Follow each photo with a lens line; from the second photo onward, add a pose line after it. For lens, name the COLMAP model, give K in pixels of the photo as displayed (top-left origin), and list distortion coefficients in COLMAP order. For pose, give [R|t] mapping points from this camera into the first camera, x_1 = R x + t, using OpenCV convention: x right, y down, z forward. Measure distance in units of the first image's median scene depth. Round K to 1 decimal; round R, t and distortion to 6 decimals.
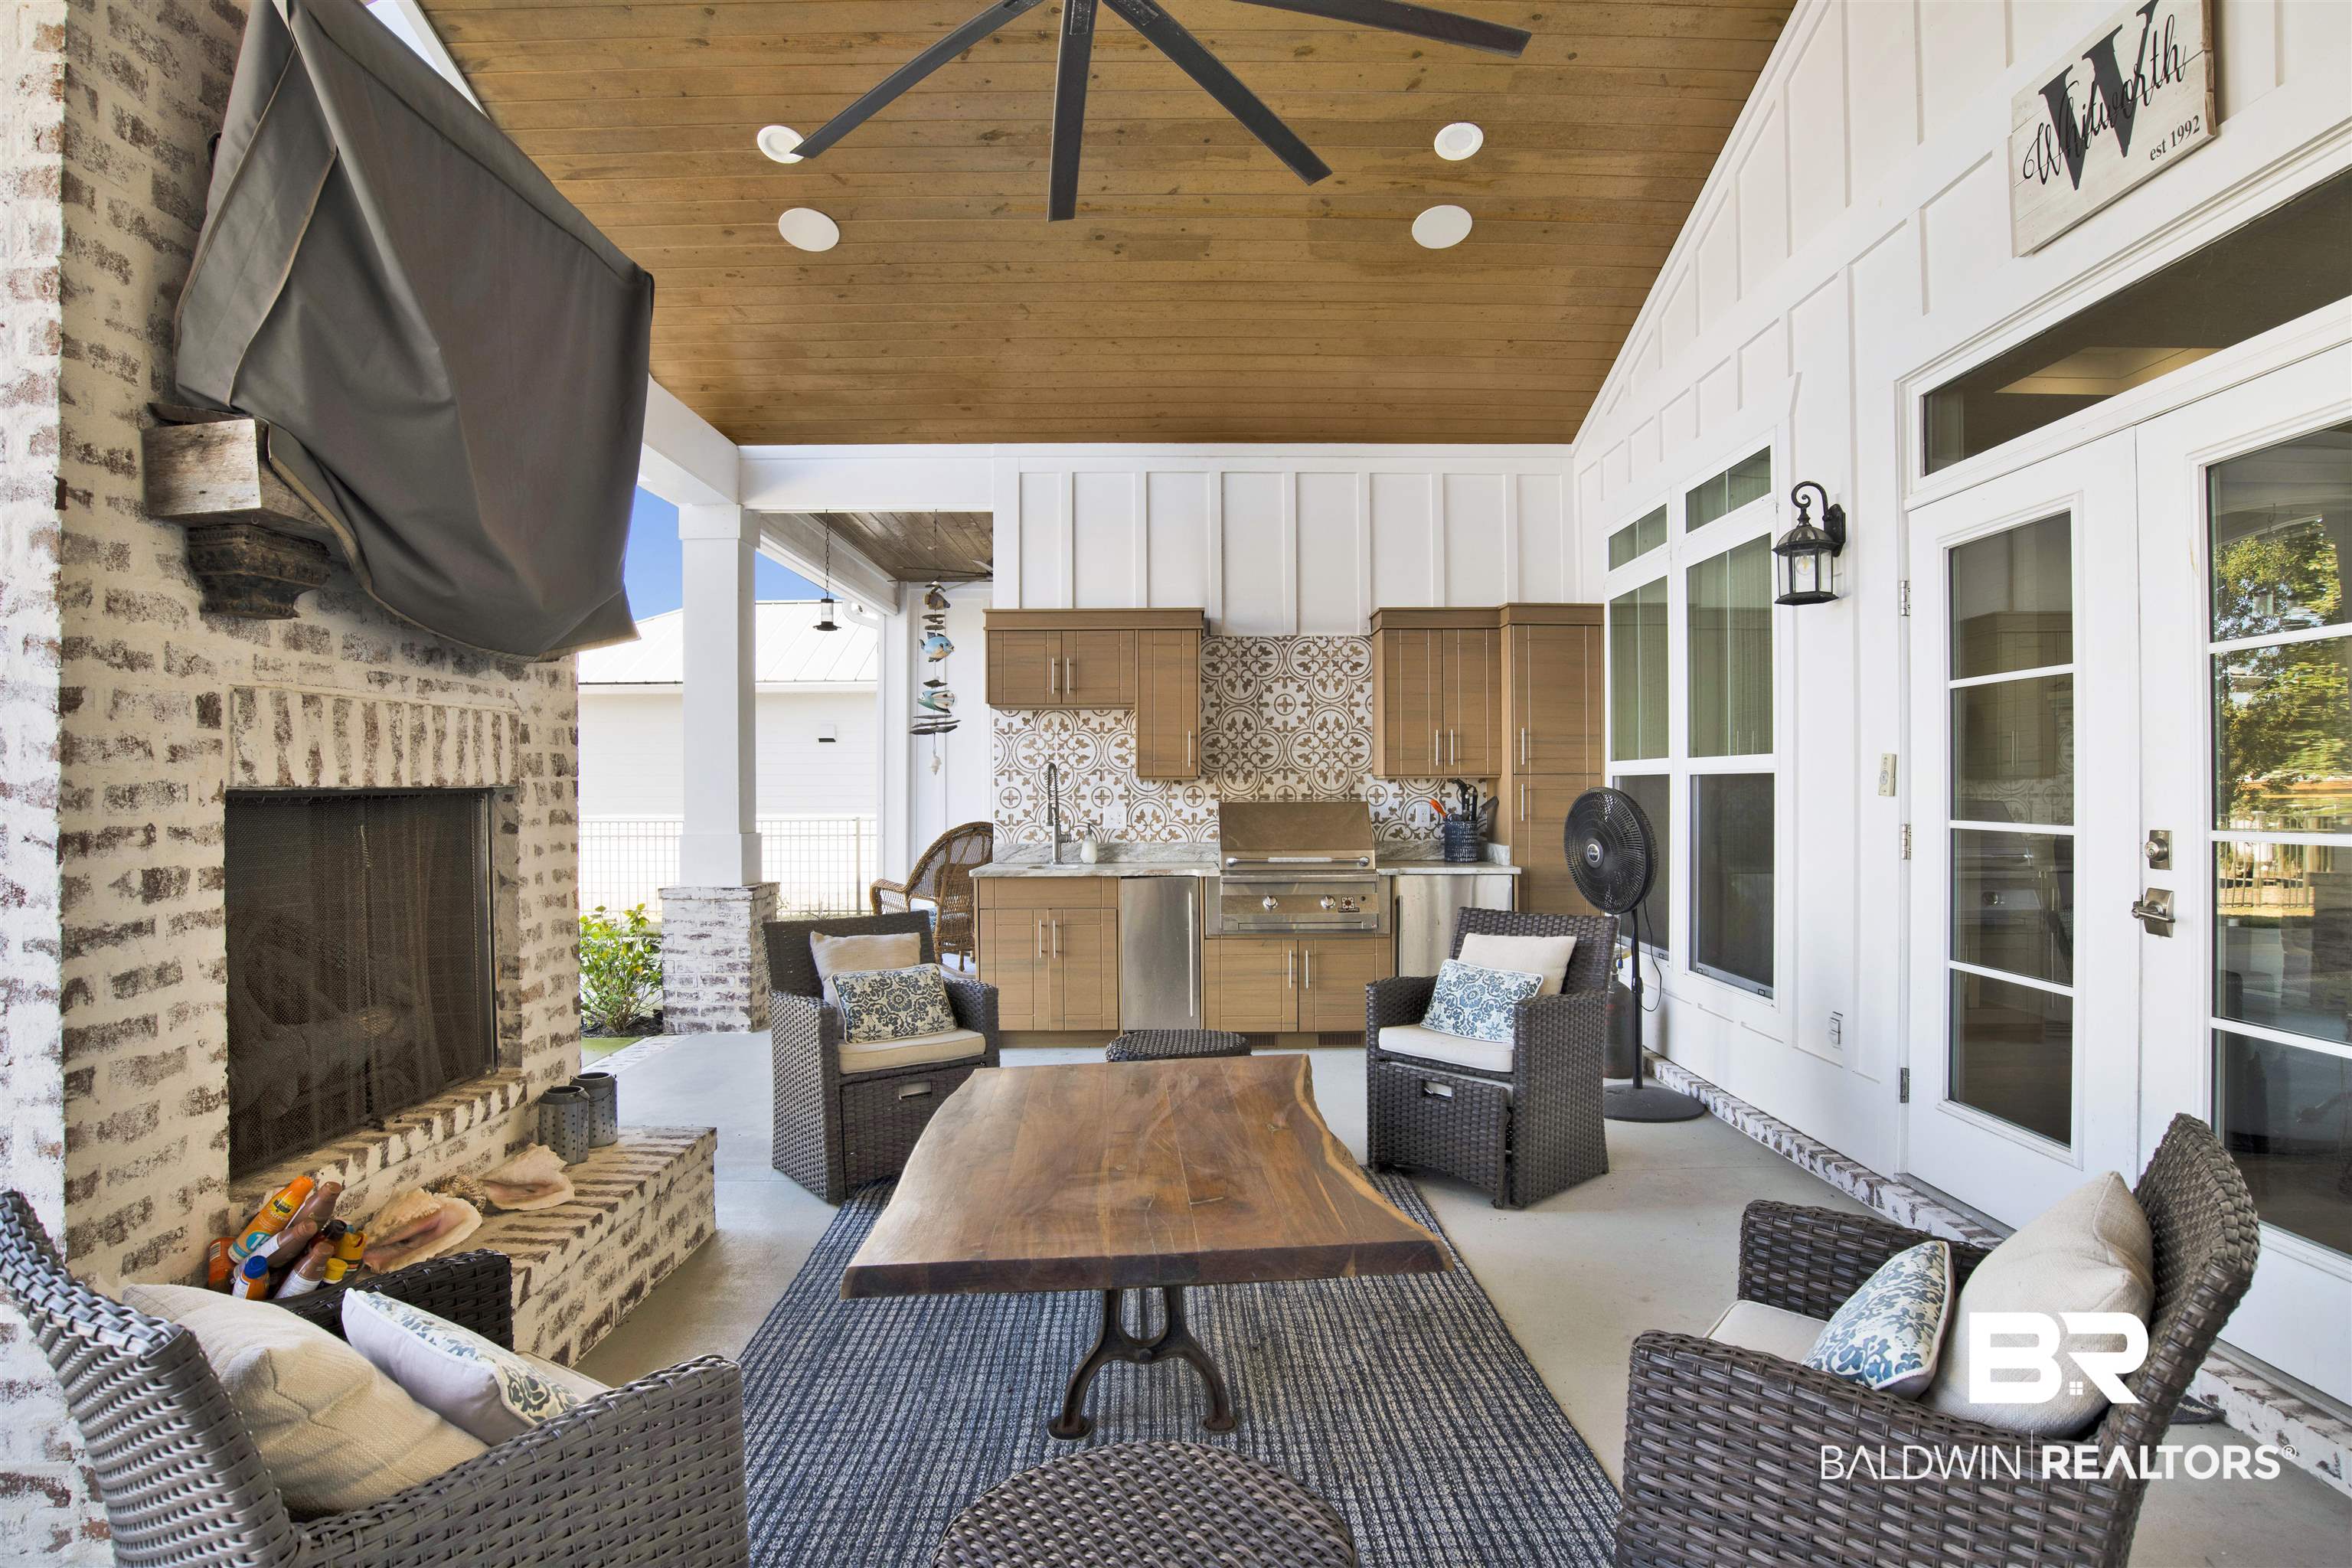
lens RADIAL K [[1262.3, 0, 1188.6], [0, 1262.3, 792.1], [0, 0, 1]] dist [-0.042608, 0.006621]
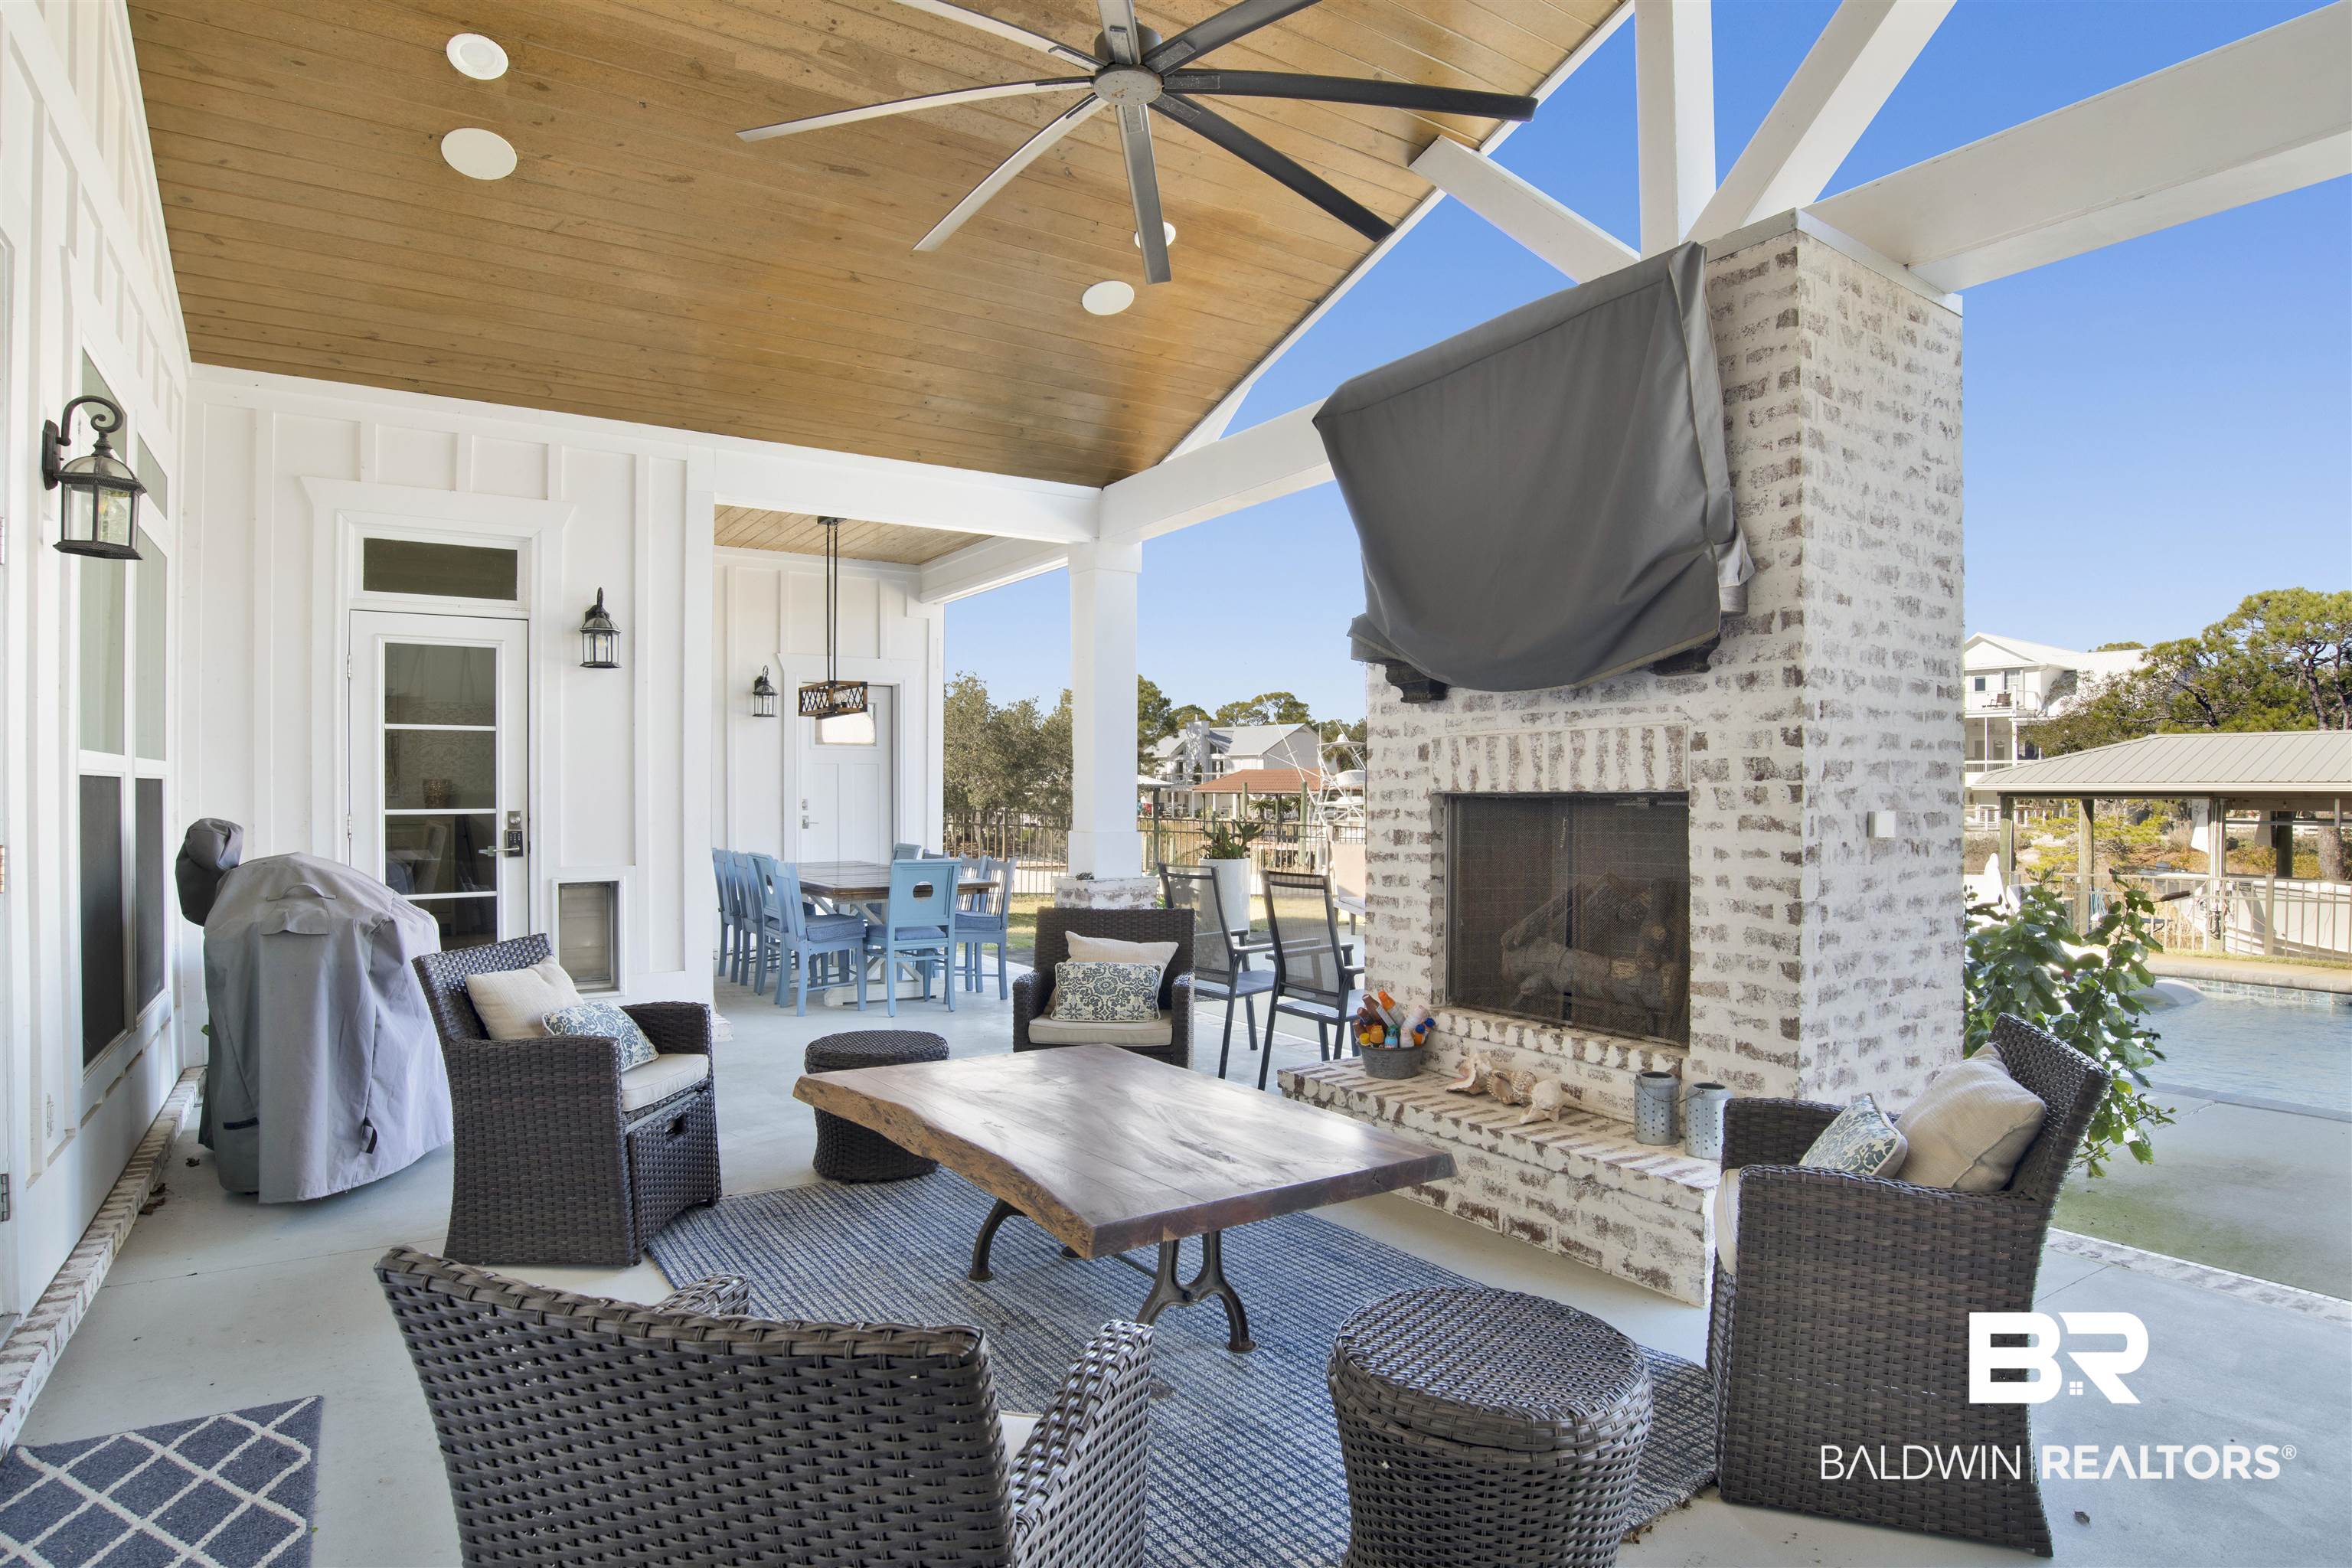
lens RADIAL K [[1262.3, 0, 1174.2], [0, 1262.3, 788.1], [0, 0, 1]] dist [-0.042608, 0.006621]
pose [[-0.839607, 0.005209, -0.543170, 0.437863], [0.002950, 0.999983, 0.005031, -0.014256], [0.543187, 0.002622, -0.839608, 1.711331]]
